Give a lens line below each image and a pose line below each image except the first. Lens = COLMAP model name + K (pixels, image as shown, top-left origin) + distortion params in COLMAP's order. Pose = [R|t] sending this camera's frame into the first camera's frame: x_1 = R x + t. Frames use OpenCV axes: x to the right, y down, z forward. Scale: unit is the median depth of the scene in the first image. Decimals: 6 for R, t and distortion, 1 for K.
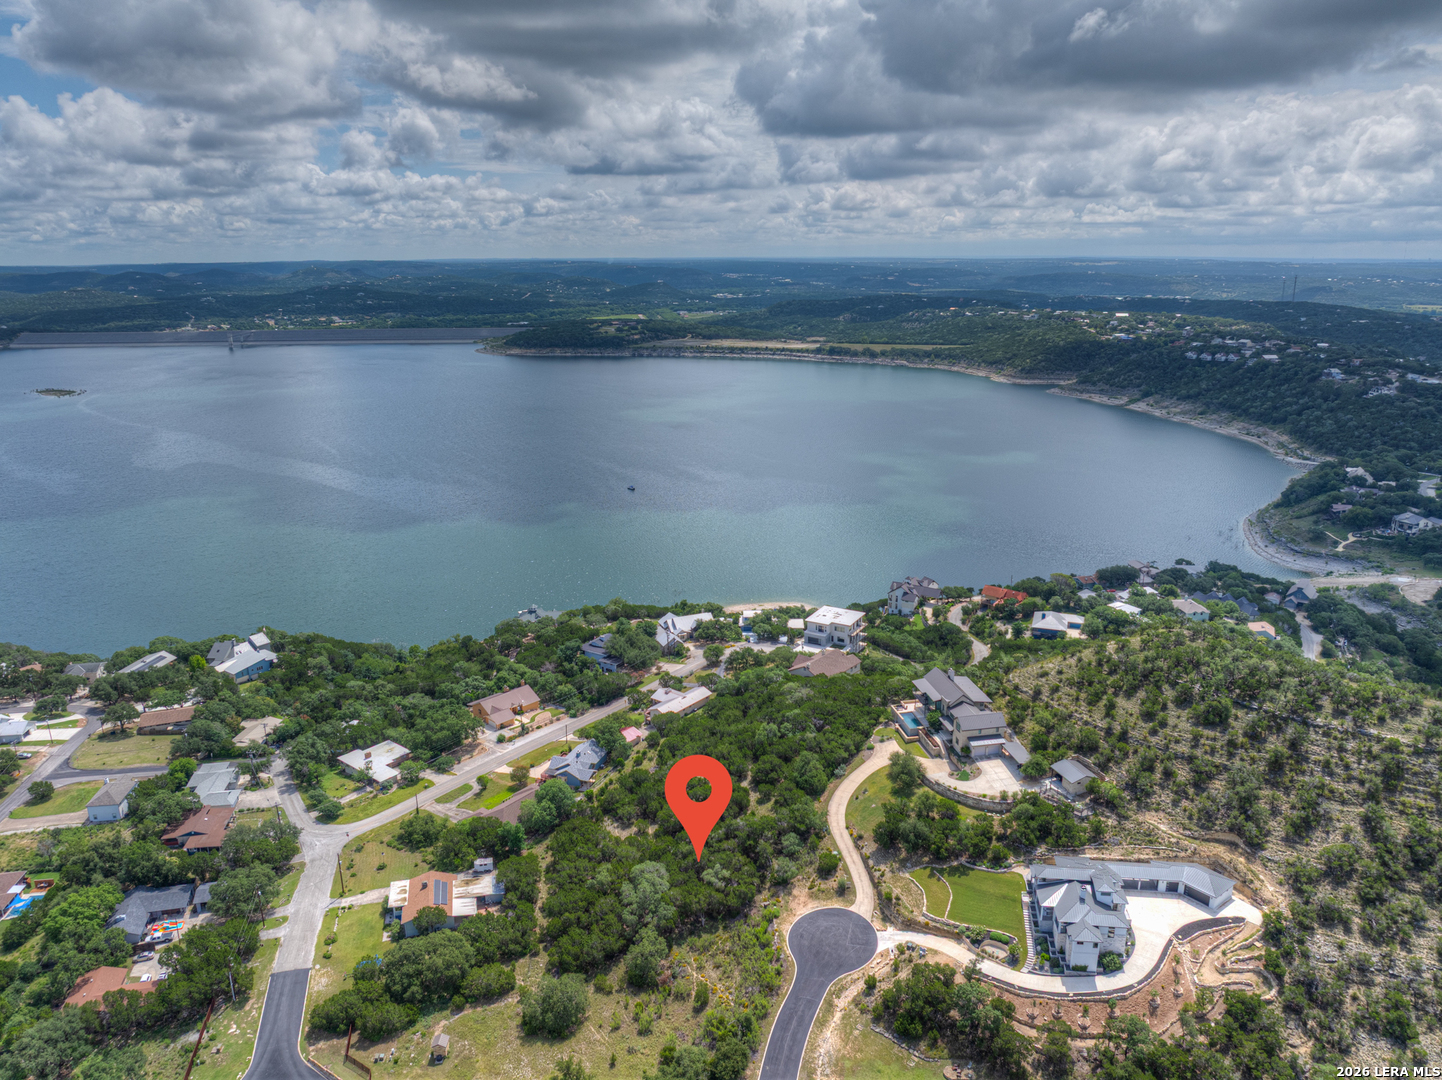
lens RADIAL K [[1013.3, 0, 721.0], [0, 1013.3, 540.0], [0, 0, 1]] dist [-0.037399, 0.004504]
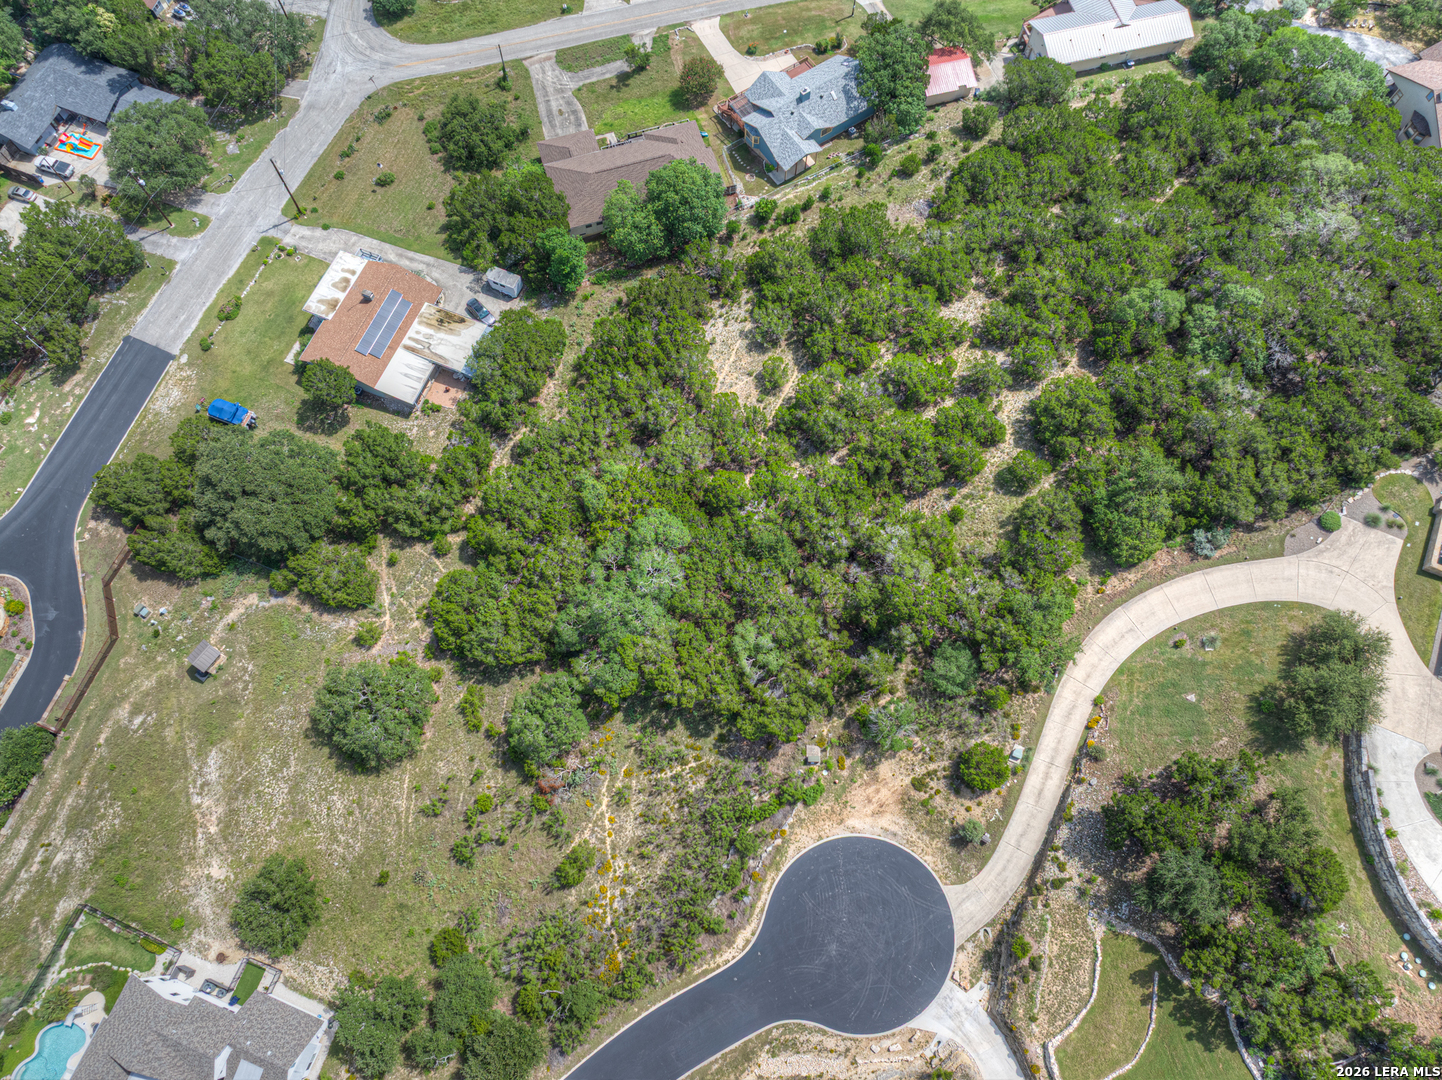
lens RADIAL K [[1016.8, 0, 721.0], [0, 1016.8, 540.0], [0, 0, 1]] dist [-0.051981, 0.026223]
pose [[0.808802, 0.555879, -0.191933, 0.037606], [-0.169314, 0.532662, 0.829219, -0.069252], [0.563181, -0.638177, 0.524936, 0.669280]]
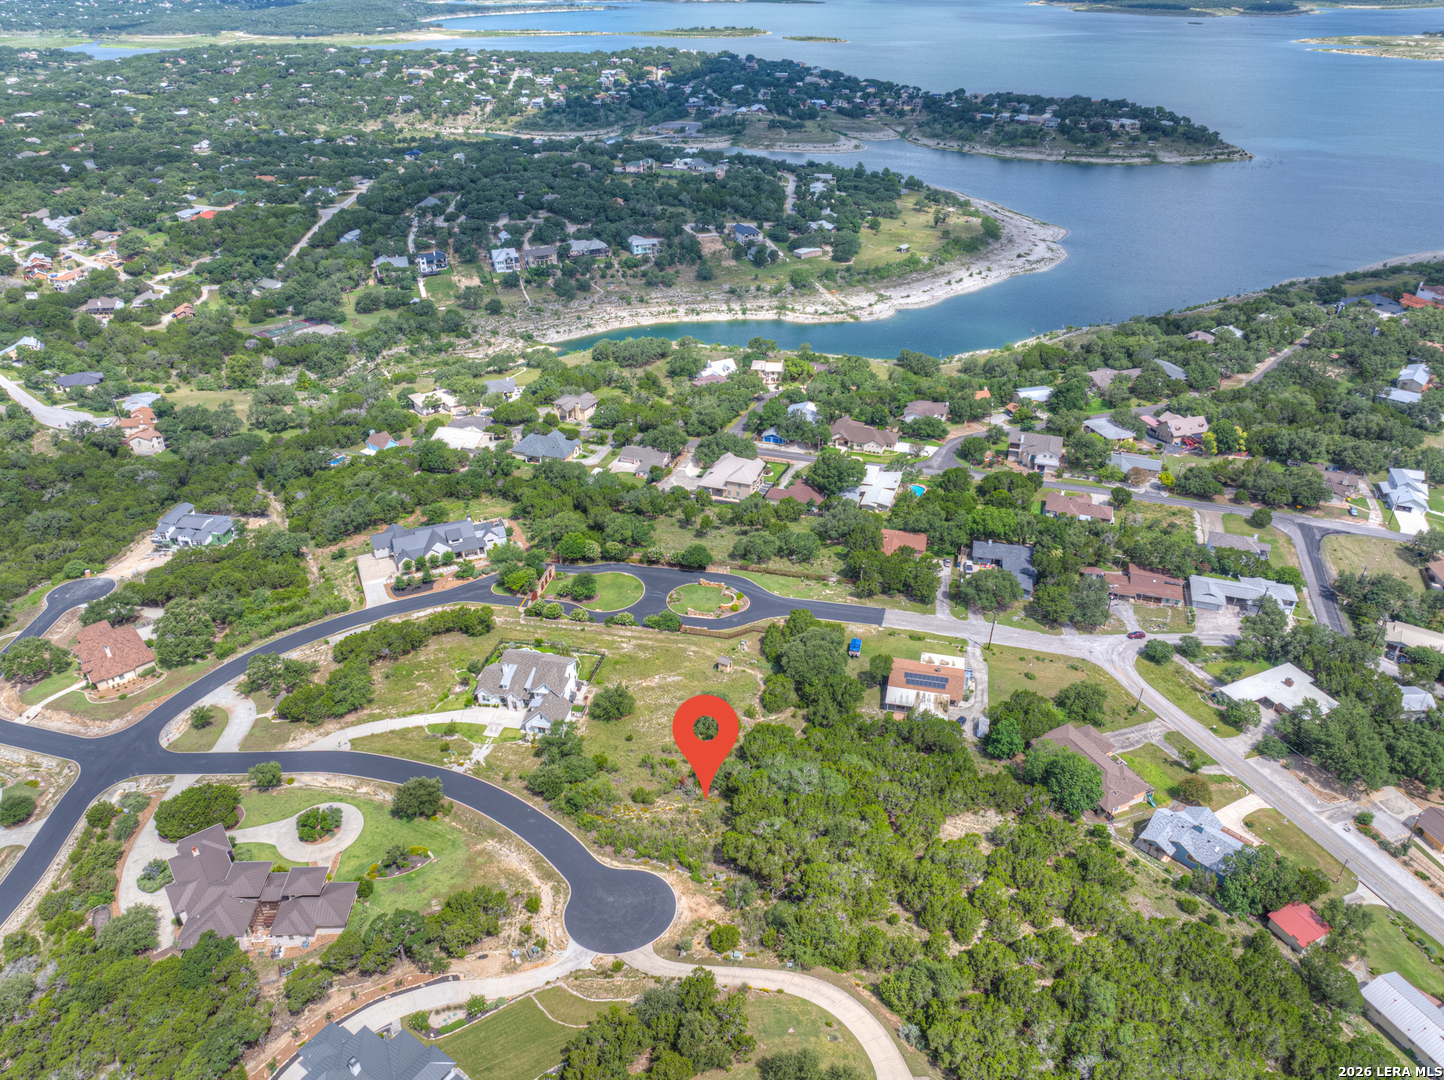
lens RADIAL K [[1015.8, 0, 730.8], [0, 1015.8, 566.4], [0, 0, 1]] dist [-0.033486, 0.022234]
pose [[-0.445095, 0.481932, -0.754740, 0.439450], [-0.247800, 0.743630, 0.620974, -0.261424], [0.860515, 0.463417, -0.211563, 0.900306]]
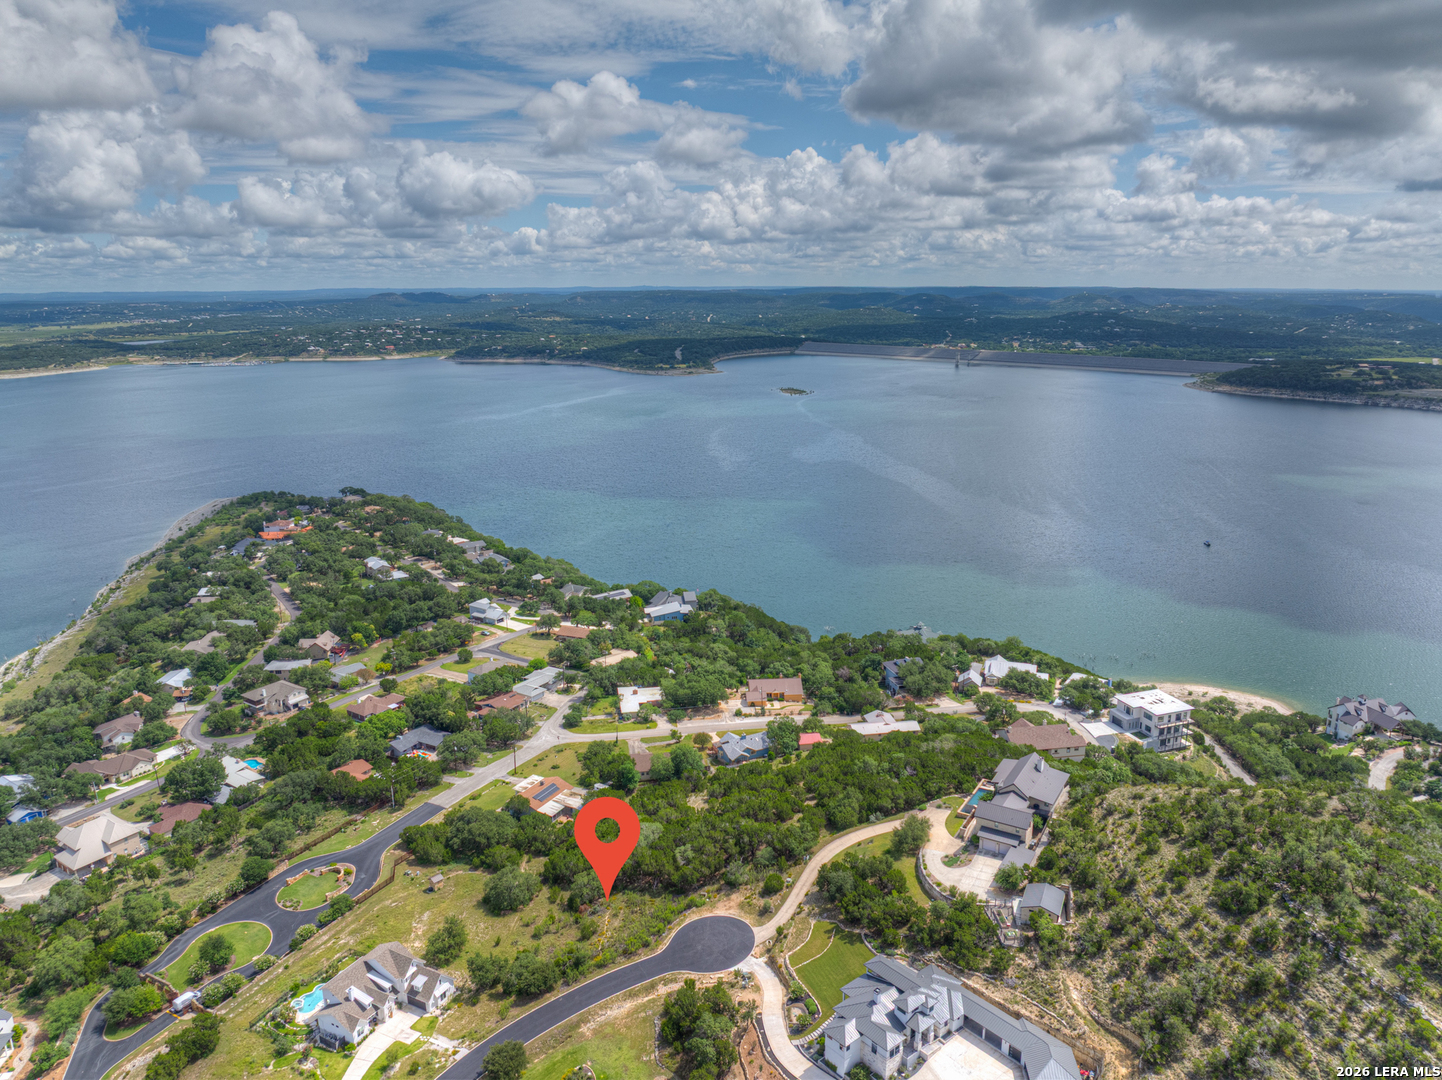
lens RADIAL K [[1003.9, 0, 729.5], [0, 1003.9, 584.7], [0, 0, 1]] dist [-0.033173, 0.010617]
pose [[0.747675, 0.195094, -0.634760, 0.568071], [-0.183033, 0.979388, 0.085425, -0.044607], [0.638343, 0.052312, 0.767973, 0.162411]]
